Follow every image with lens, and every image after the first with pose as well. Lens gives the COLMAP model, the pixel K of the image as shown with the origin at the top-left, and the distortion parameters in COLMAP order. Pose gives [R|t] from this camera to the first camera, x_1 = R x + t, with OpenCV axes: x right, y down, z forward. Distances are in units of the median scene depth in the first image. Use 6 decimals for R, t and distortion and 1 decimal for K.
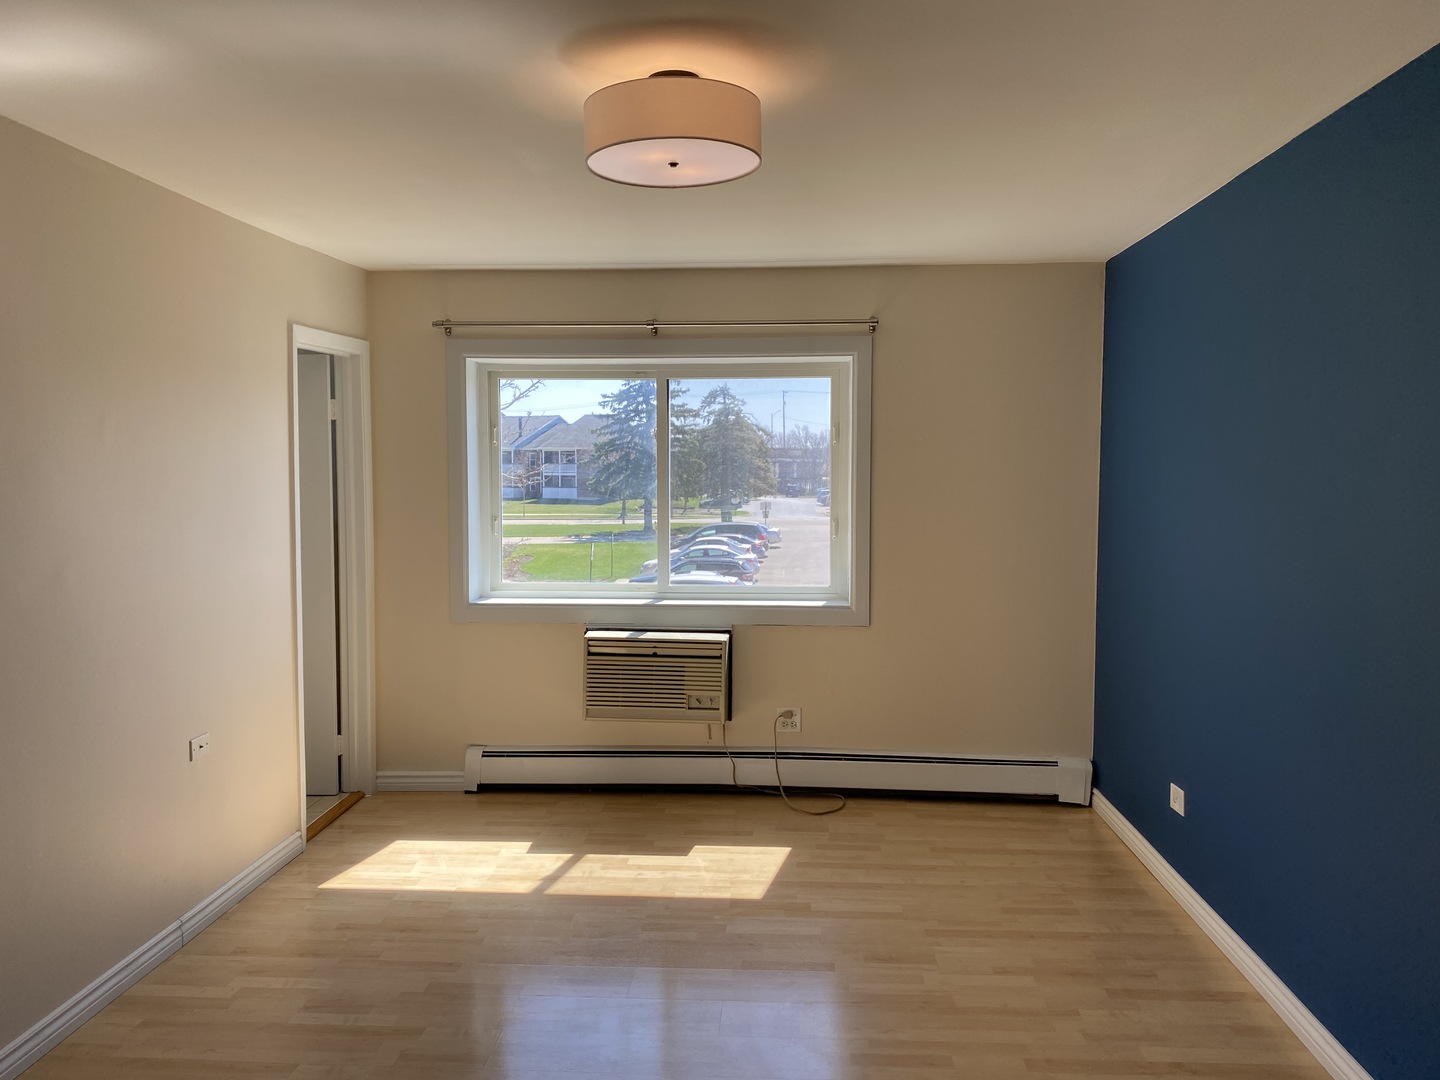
lens RADIAL K [[1098.5, 0, 717.1], [0, 1098.5, 502.5], [0, 0, 1]] dist [0.097390, -0.193832]
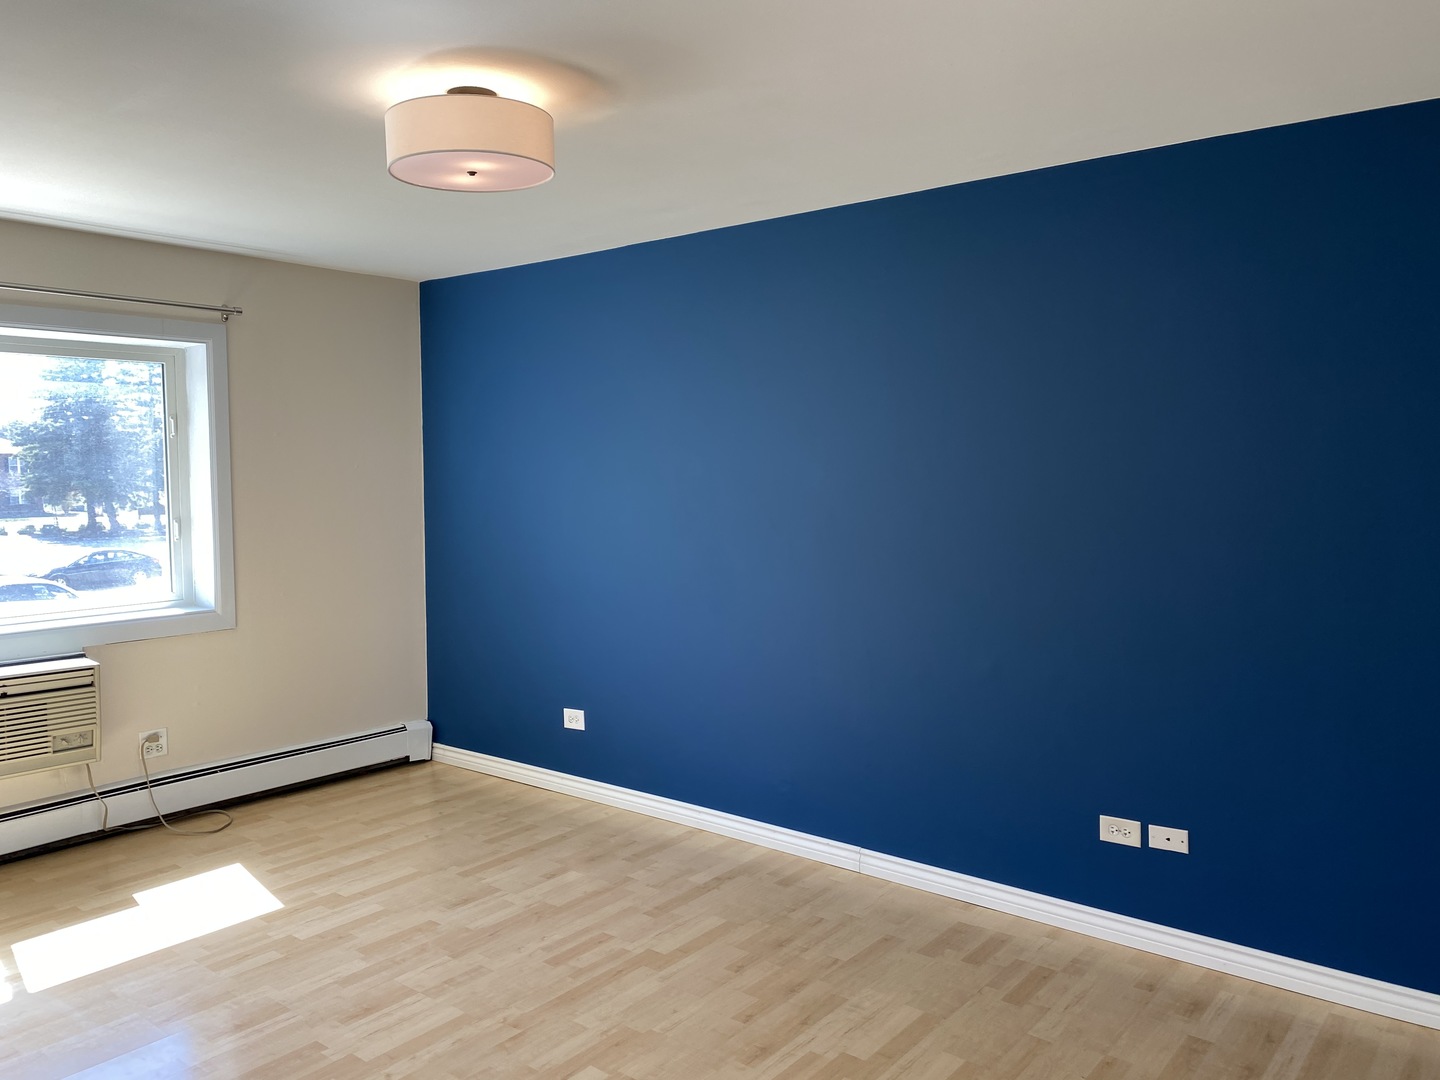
lens RADIAL K [[1102.4, 0, 717.5], [0, 1102.4, 502.4], [0, 0, 1]] dist [-0.011458, -0.005135]
pose [[0.577146, -0.035552, 0.815866, -0.389893], [0.038380, 0.999129, 0.016388, 0.003569], [-0.815738, 0.021854, 0.578008, 0.101636]]
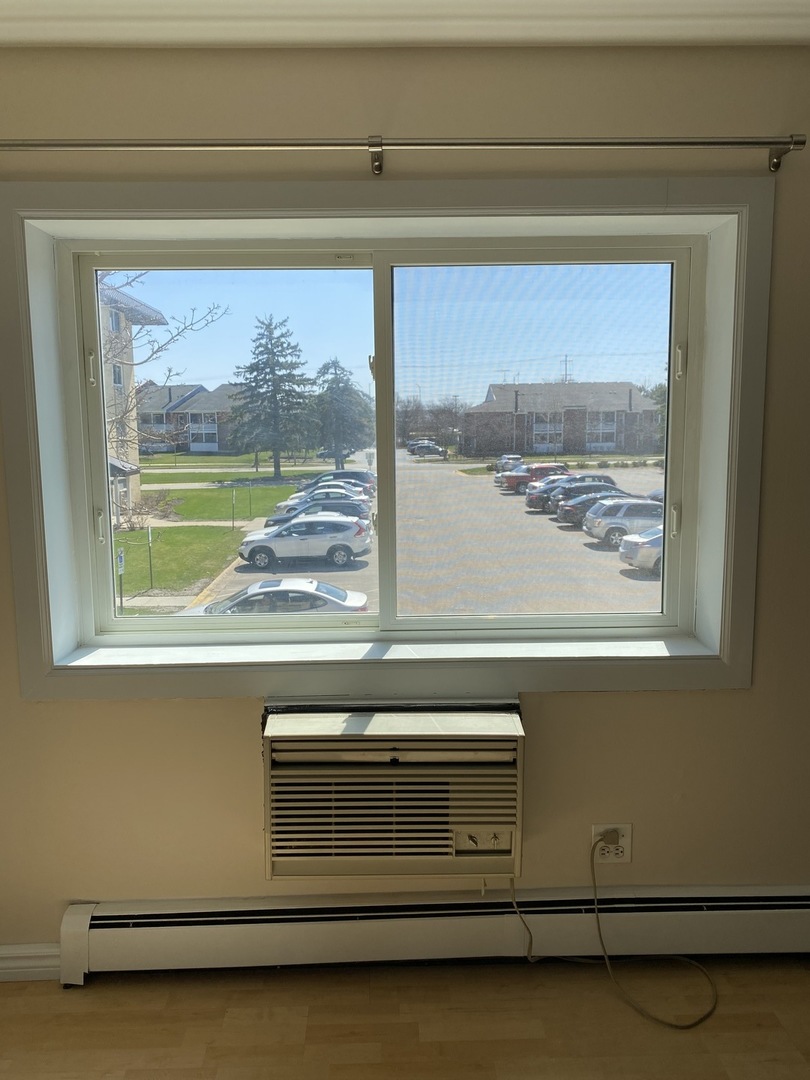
lens RADIAL K [[816.3, 0, 405.0], [0, 816.3, 540.0], [0, 0, 1]] dist [0.009529, -0.001046]
pose [[0.995175, -0.021750, 0.095680, -0.084910], [0.011337, 0.994081, 0.108052, -0.016626], [-0.097464, -0.106446, 0.989530, 0.582853]]
